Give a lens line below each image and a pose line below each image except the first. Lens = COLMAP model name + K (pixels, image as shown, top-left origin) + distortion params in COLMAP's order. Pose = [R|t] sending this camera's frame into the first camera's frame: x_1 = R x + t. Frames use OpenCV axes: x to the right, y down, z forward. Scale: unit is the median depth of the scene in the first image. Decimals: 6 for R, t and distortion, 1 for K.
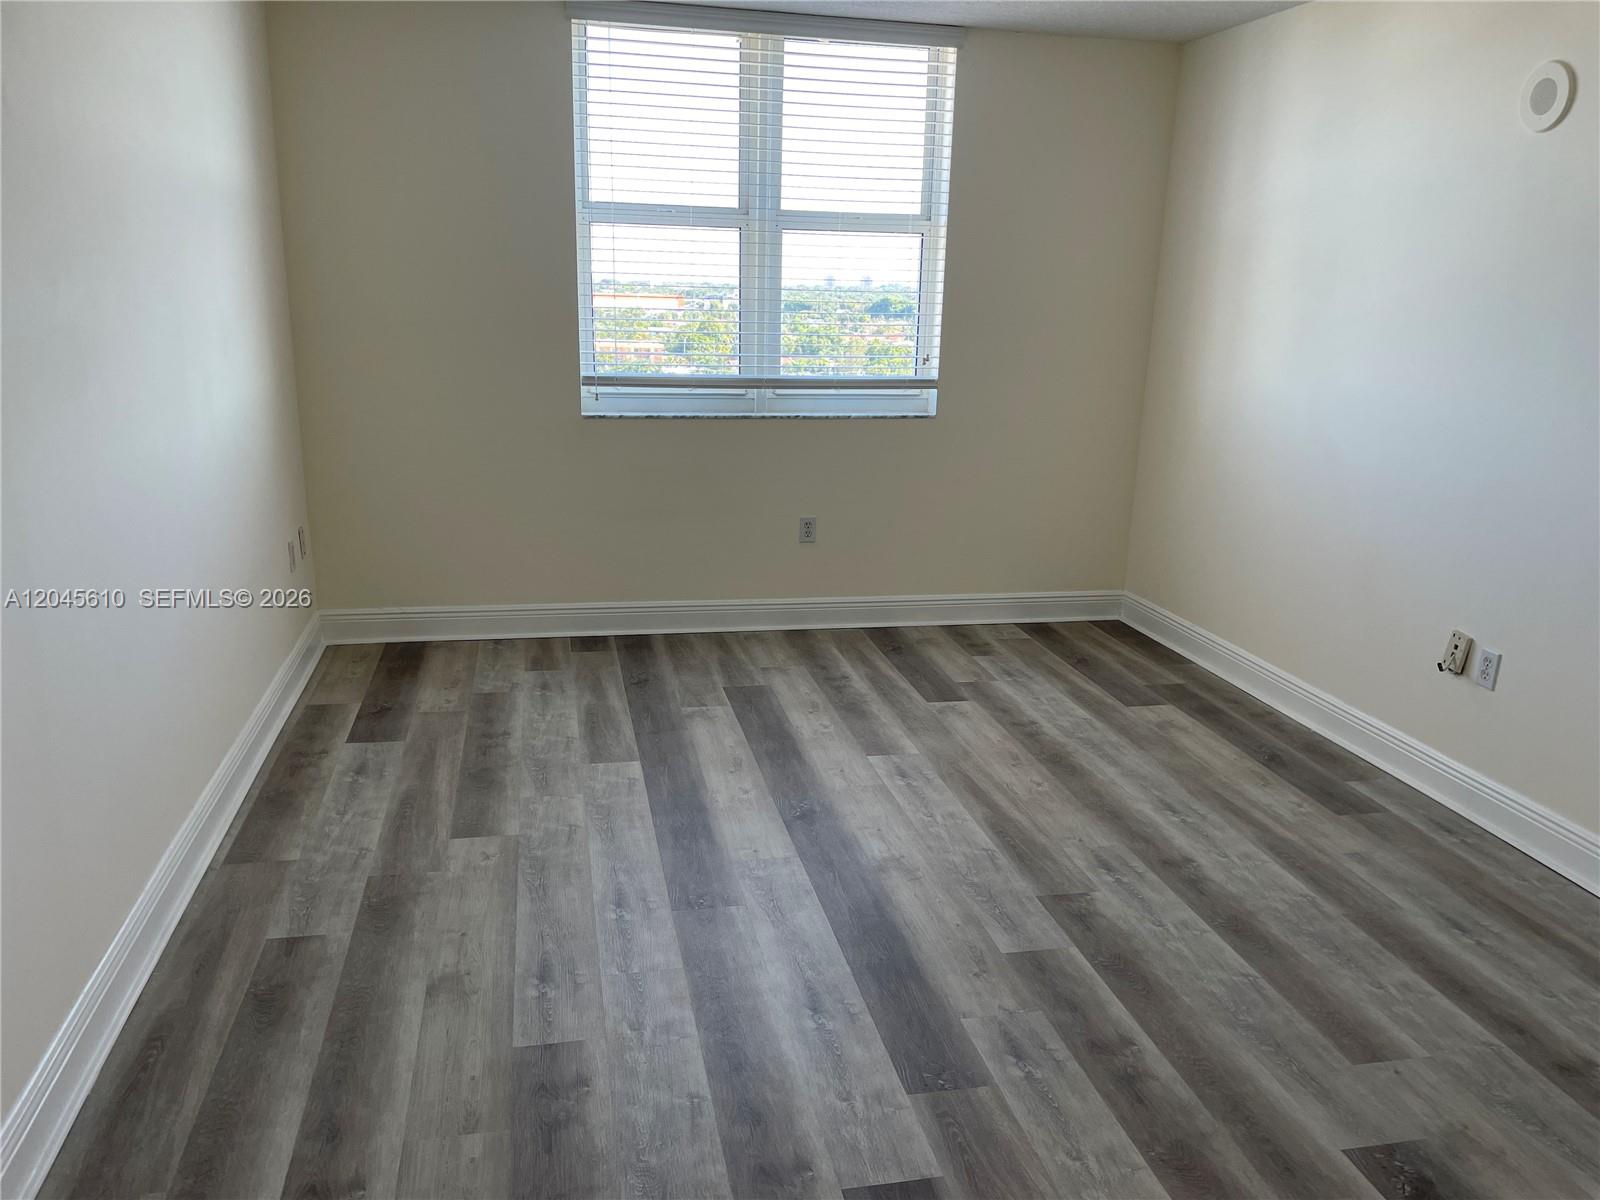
lens RADIAL K [[1213.9, 0, 810.4], [0, 1213.9, 612.0], [0, 0, 1]] dist [0.100568, -0.148862]
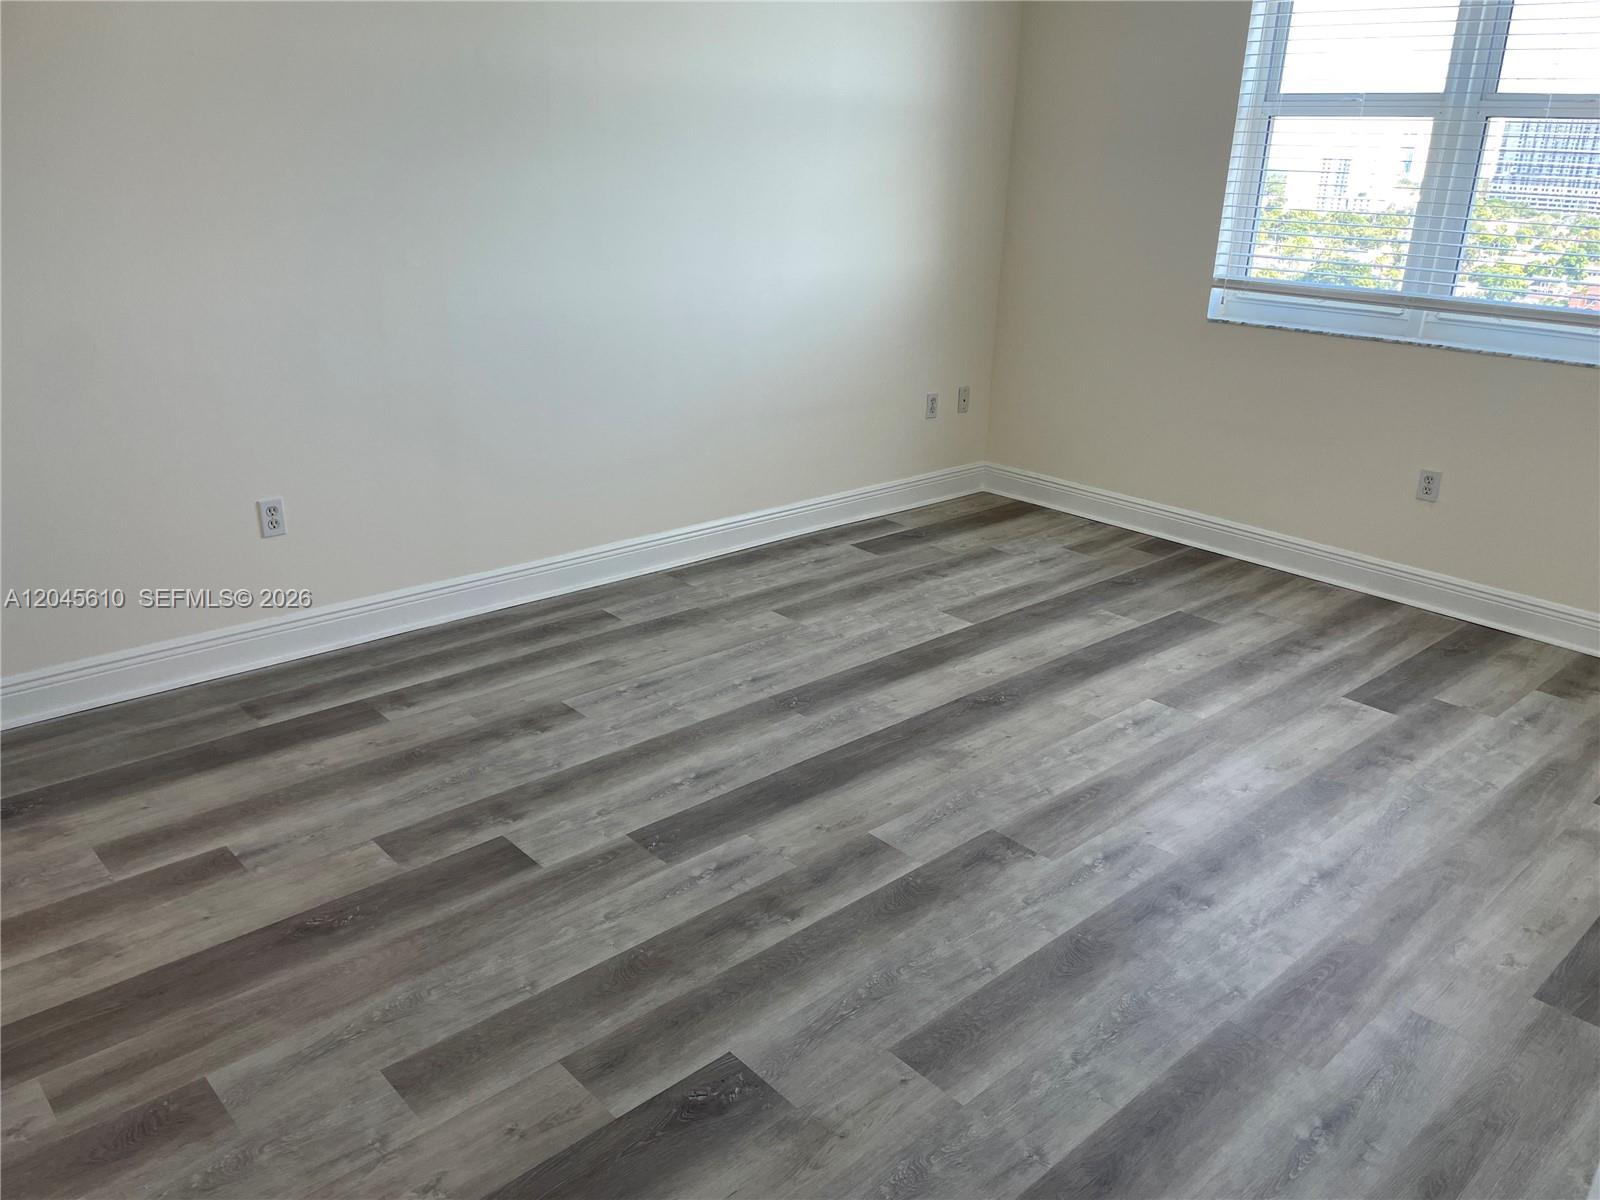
lens RADIAL K [[1213.9, 0, 810.4], [0, 1213.9, 612.0], [0, 0, 1]] dist [0.100568, -0.148862]
pose [[0.507871, 0.293461, -0.809906, 0.819565], [-0.240645, 0.951086, 0.193714, -0.079416], [0.827138, 0.096518, 0.553649, 0.328895]]
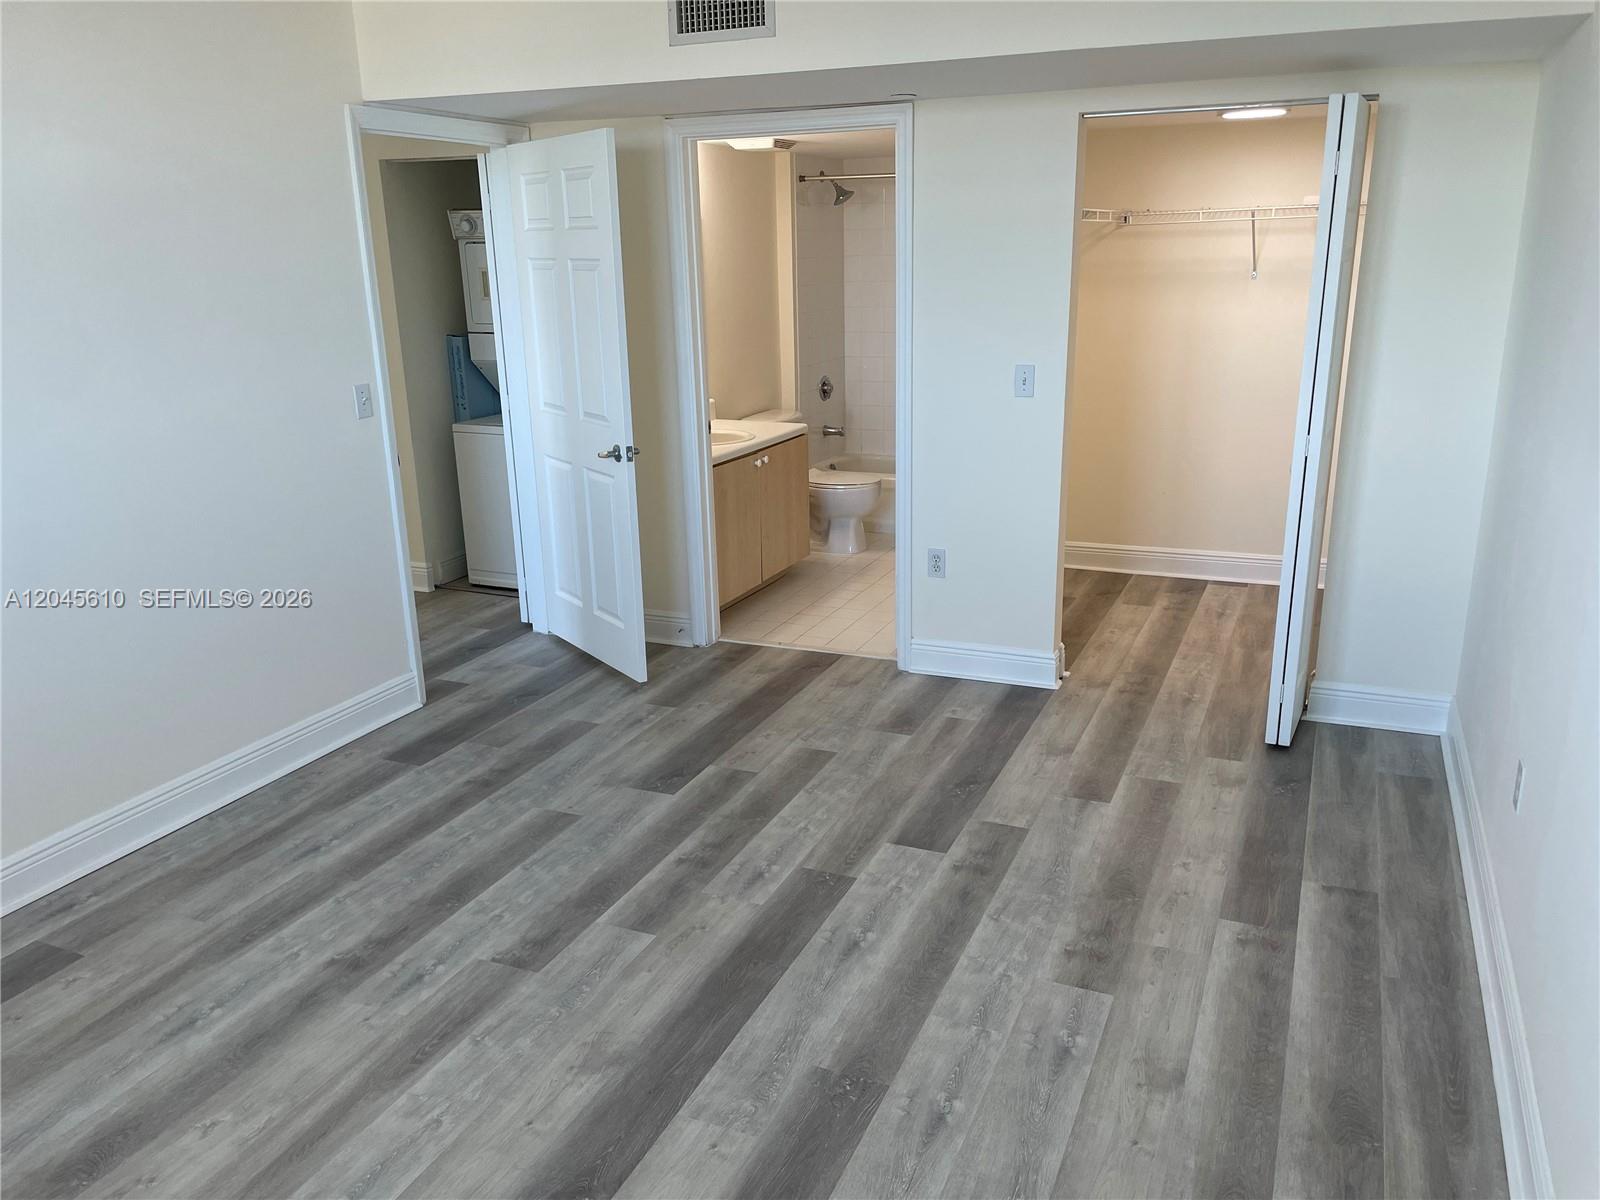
lens RADIAL K [[1213.9, 0, 810.4], [0, 1213.9, 612.0], [0, 0, 1]] dist [0.100568, -0.148862]
pose [[-0.812072, -0.181858, 0.554496, -0.447497], [0.148253, 0.854733, 0.497446, -0.431737], [-0.564411, 0.486168, -0.667144, 1.346006]]
